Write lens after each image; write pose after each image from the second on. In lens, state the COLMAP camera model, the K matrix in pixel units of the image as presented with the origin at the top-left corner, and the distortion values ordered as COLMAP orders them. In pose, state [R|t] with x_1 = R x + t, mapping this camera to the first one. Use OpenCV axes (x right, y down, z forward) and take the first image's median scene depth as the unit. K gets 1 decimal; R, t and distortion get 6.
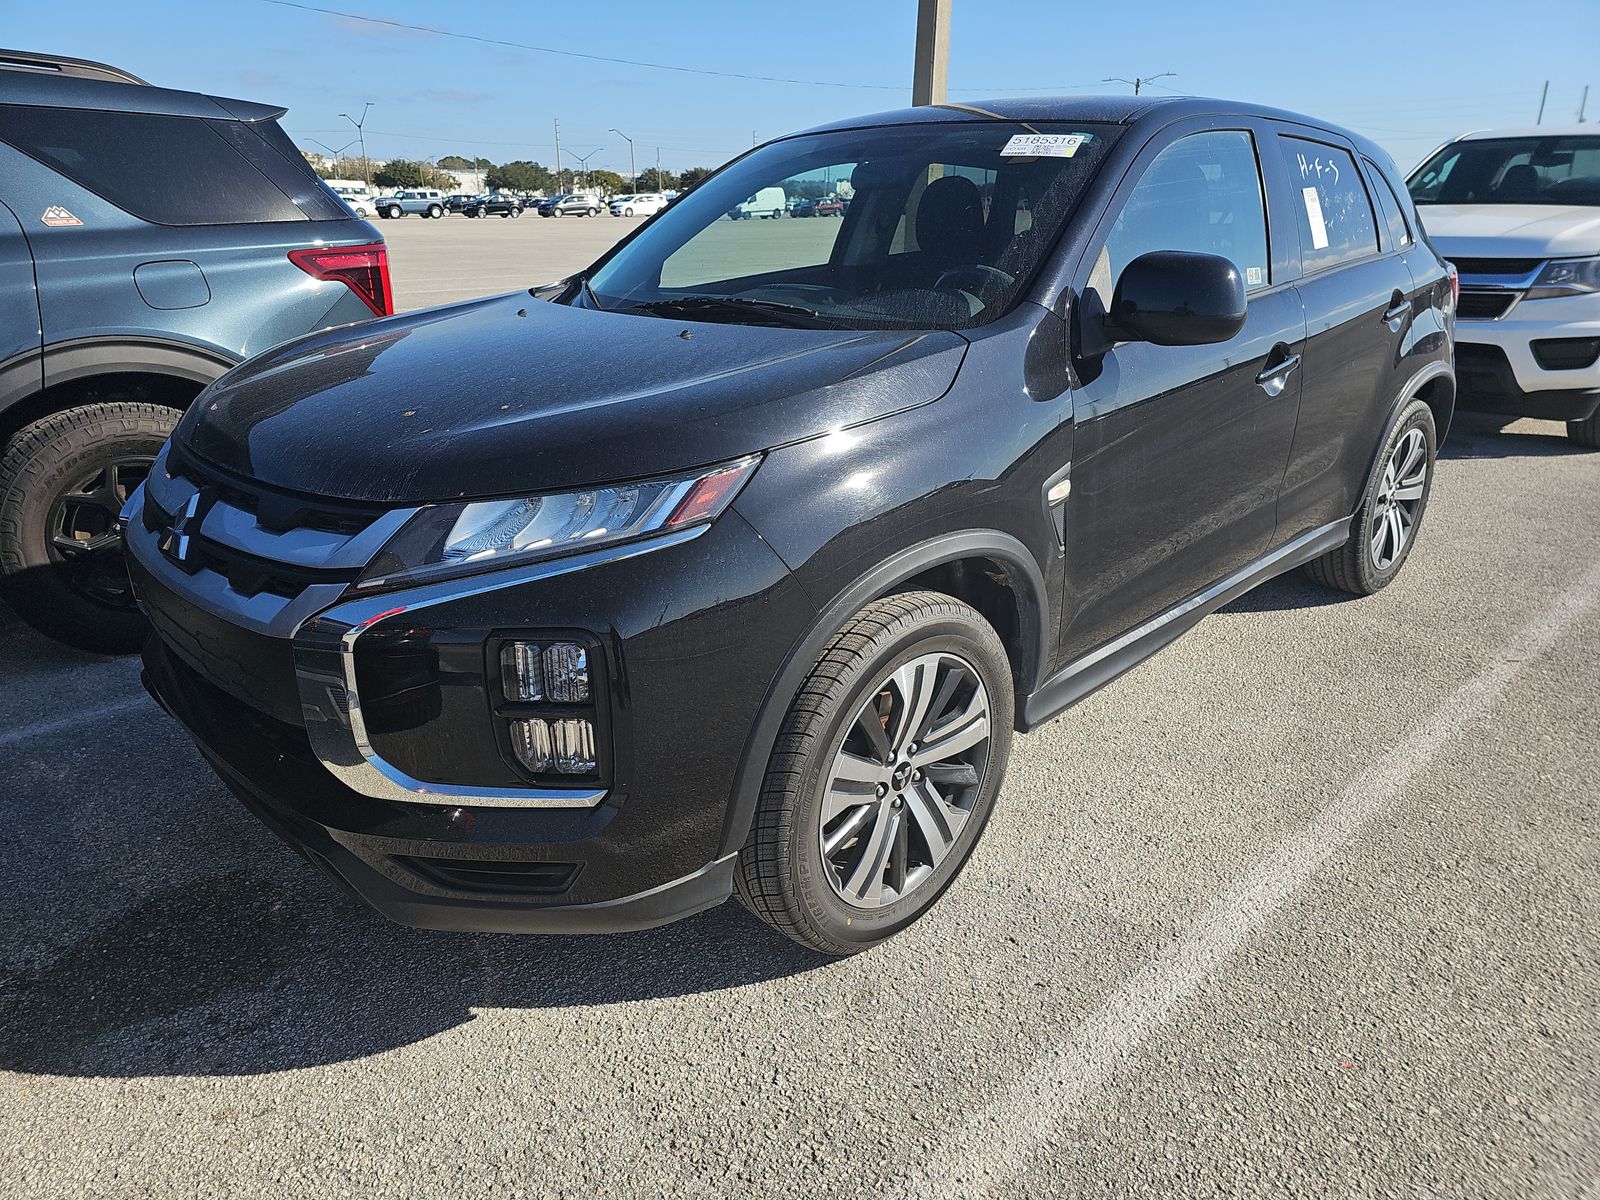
lens RADIAL K [[1044.1, 0, 801.1], [0, 1044.1, 602.1], [0, 0, 1]] dist [0.021289, -0.020919]
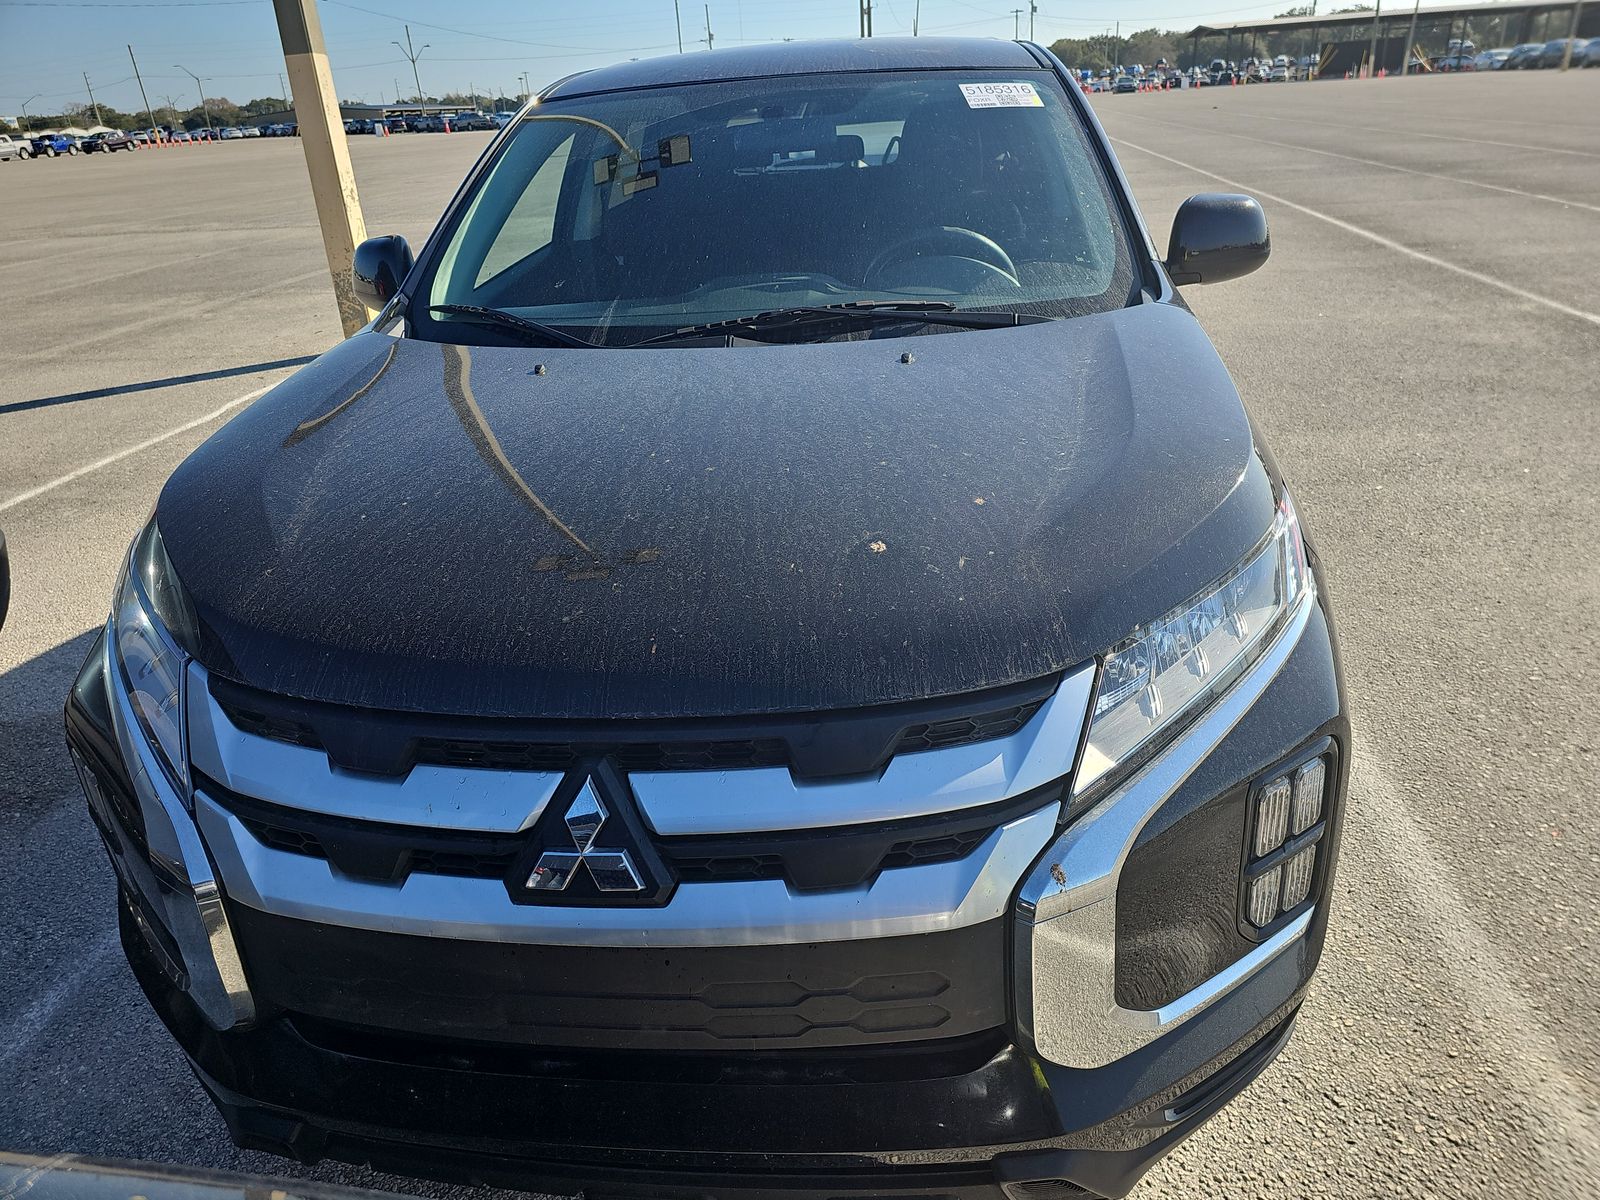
lens RADIAL K [[1044.1, 0, 803.9], [0, 1044.1, 595.2], [0, 0, 1]] dist [0.021289, -0.020919]
pose [[0.779662, -0.304829, 0.546997, -0.615459], [0.274527, 0.951488, 0.138946, -0.198609], [-0.562816, 0.041835, 0.825523, 0.358213]]
